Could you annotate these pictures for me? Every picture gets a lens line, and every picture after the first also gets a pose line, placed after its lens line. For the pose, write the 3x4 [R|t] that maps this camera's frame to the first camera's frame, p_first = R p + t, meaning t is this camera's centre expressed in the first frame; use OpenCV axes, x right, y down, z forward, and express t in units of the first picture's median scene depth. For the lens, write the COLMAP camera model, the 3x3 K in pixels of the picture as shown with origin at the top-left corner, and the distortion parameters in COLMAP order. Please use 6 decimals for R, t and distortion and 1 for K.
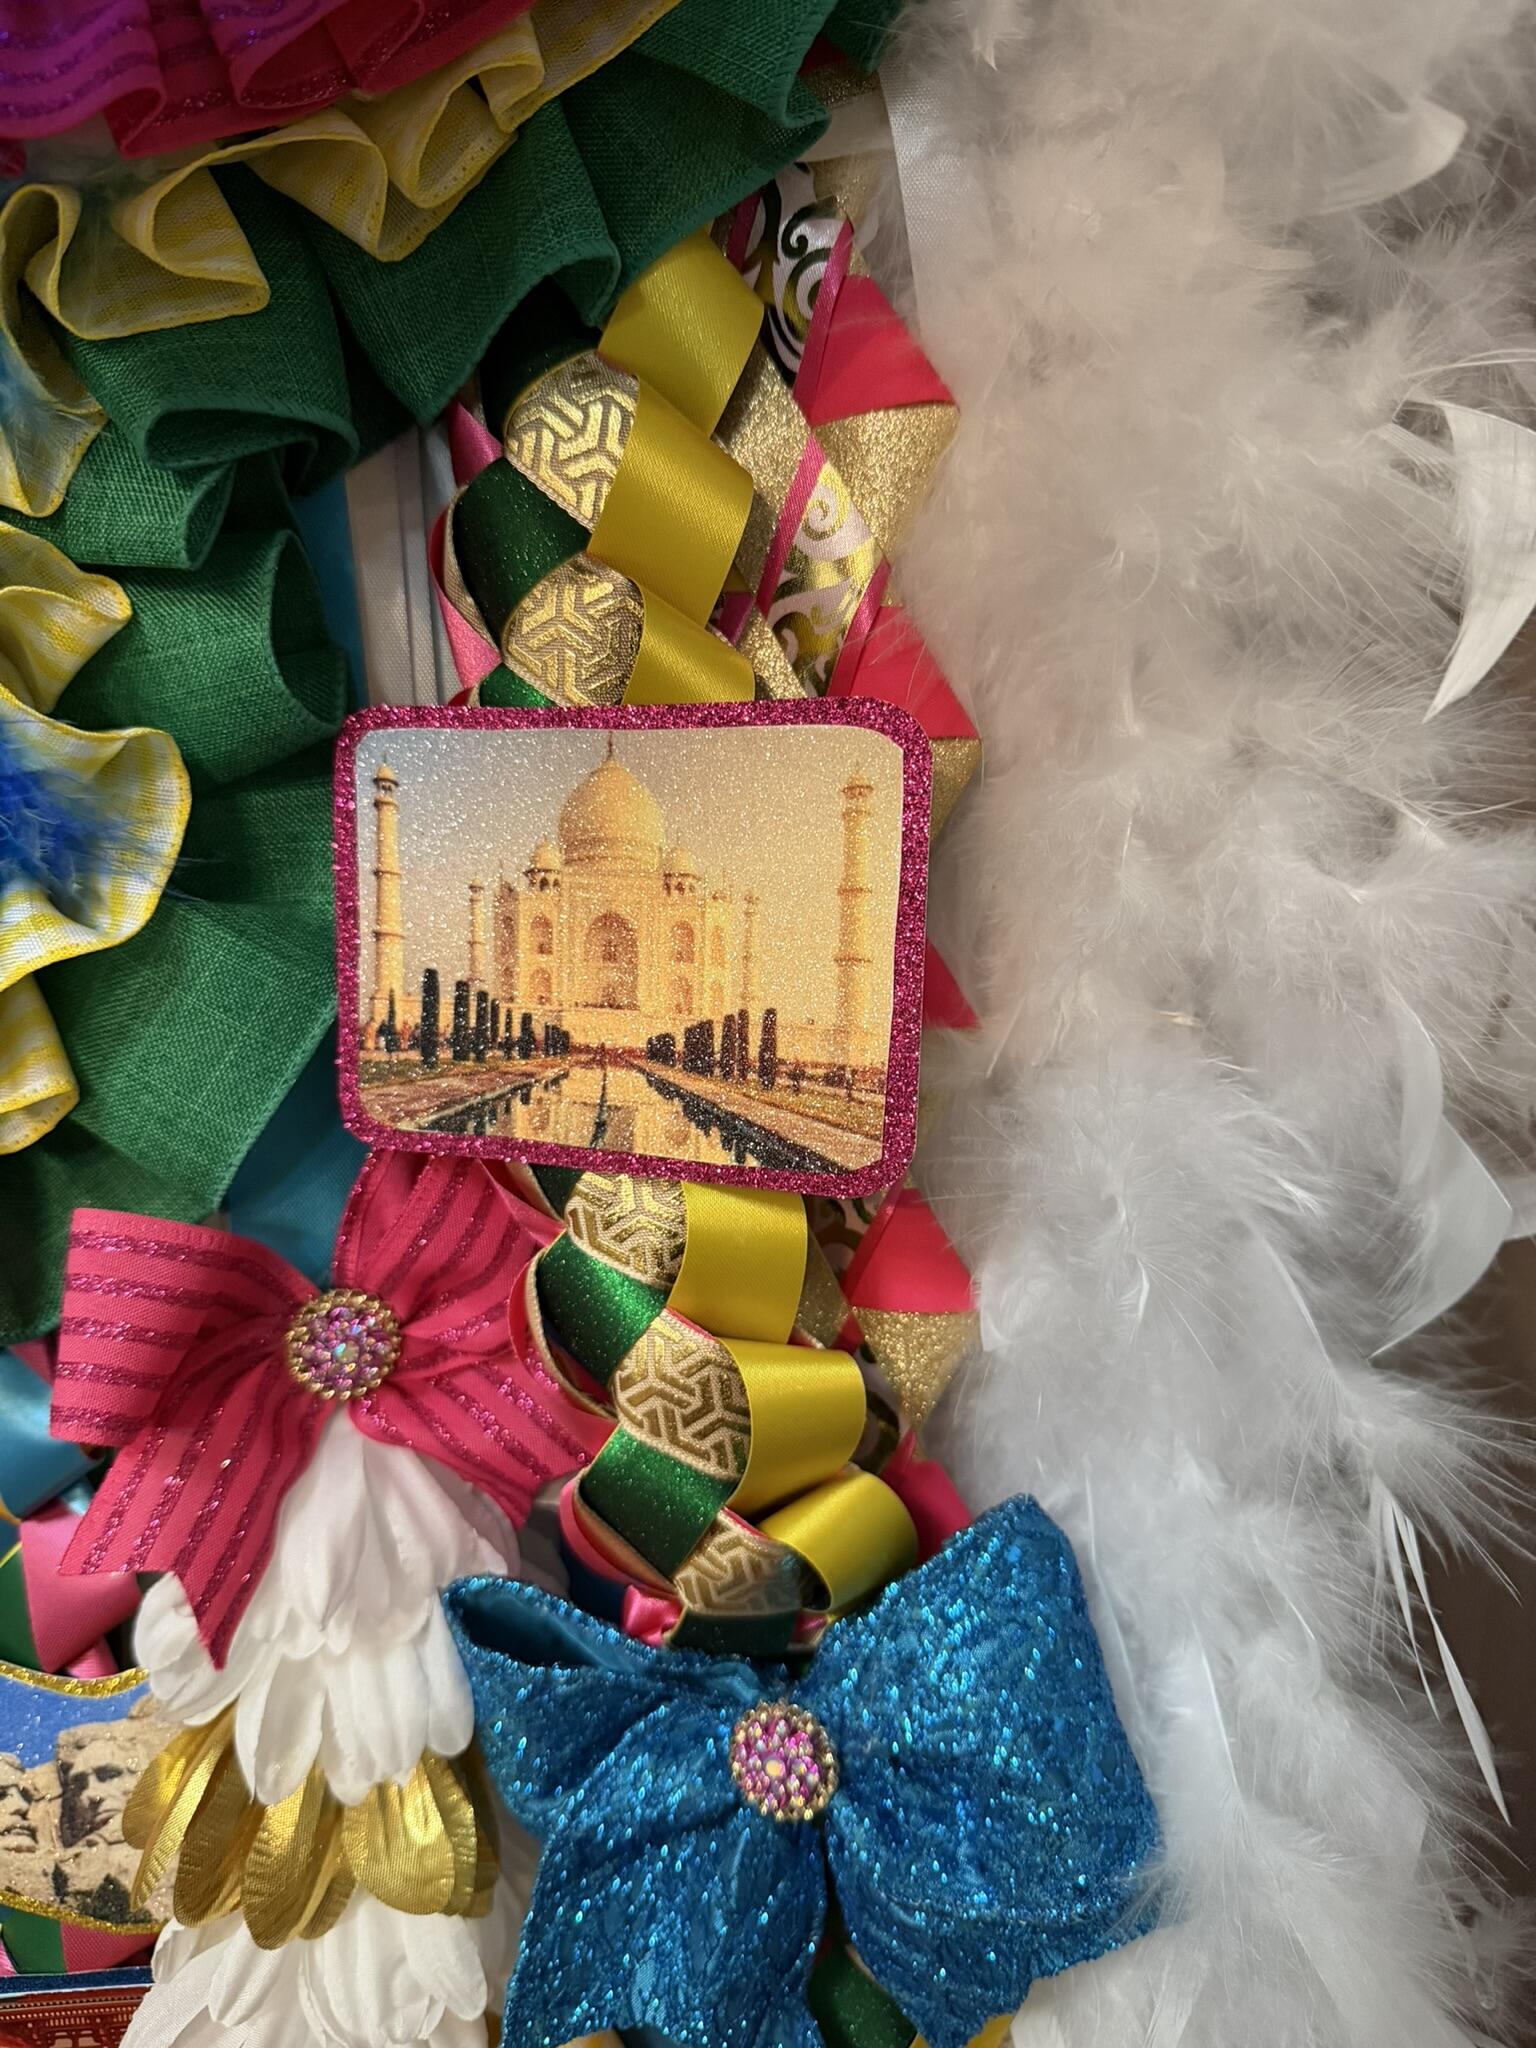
lens RADIAL K [[1475.6, 0, 750.8], [0, 1475.6, 1041.5], [0, 0, 1]] dist [-0.011577, -0.007873]
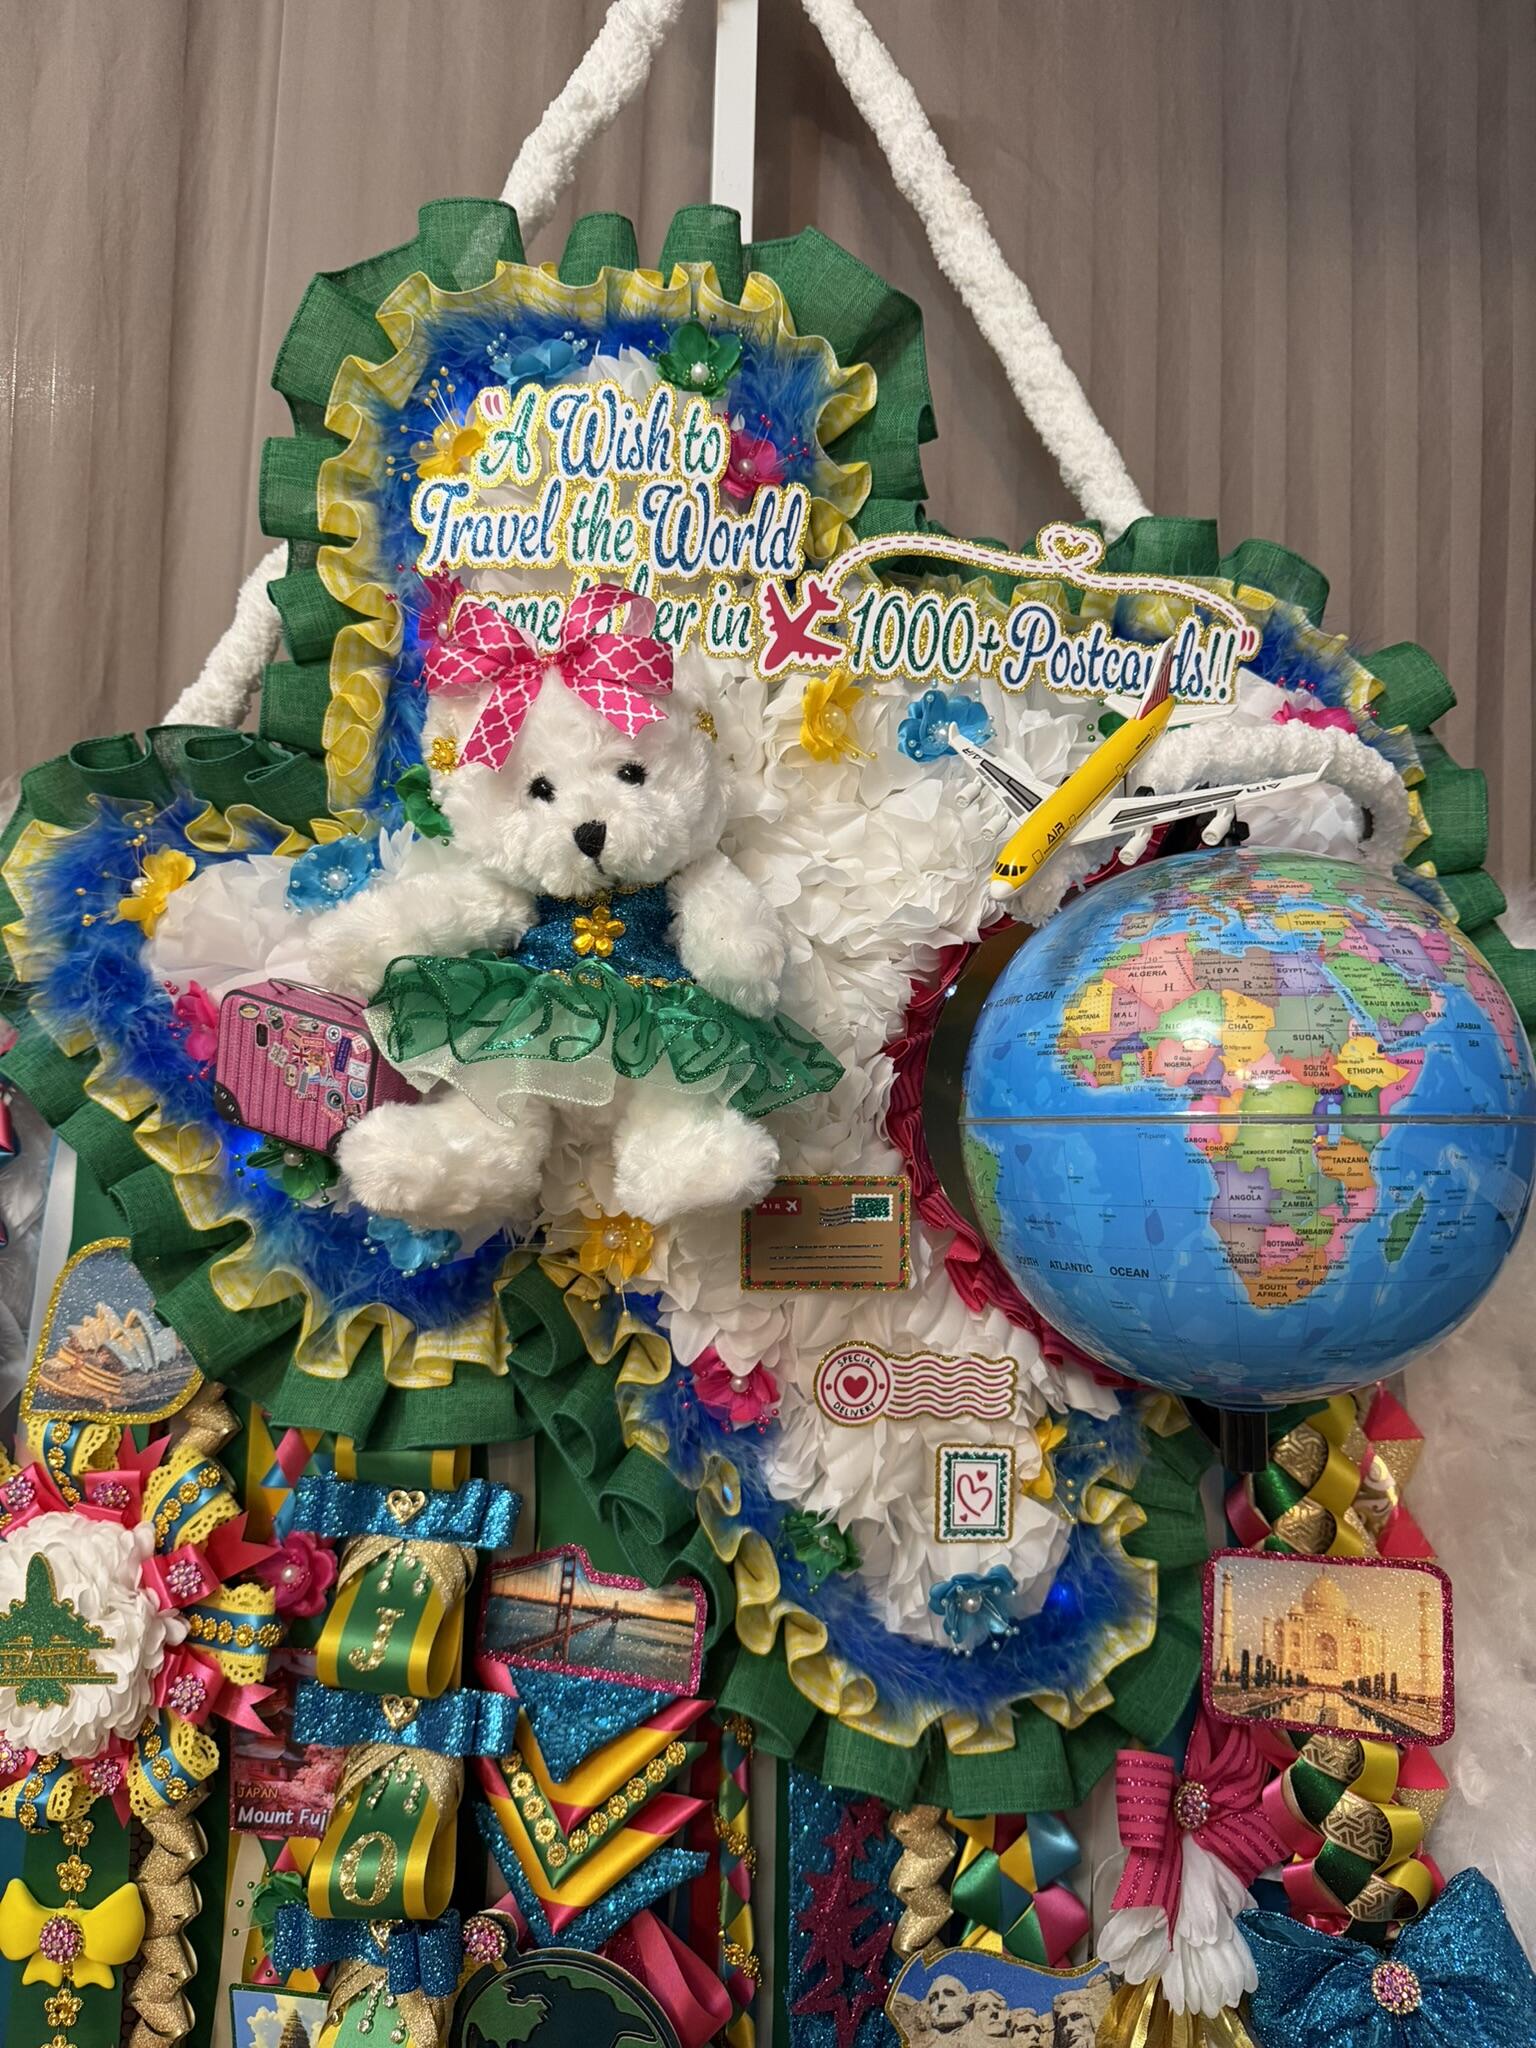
lens RADIAL K [[1475.6, 0, 738.9], [0, 1475.6, 1012.6], [0, 0, 1]] dist [-0.011577, -0.007873]
pose [[0.996920, 0.019748, 0.075901, -1.327591], [-0.000804, 0.970302, -0.241897, -0.512296], [-0.078424, 0.241091, 0.967329, -1.711829]]
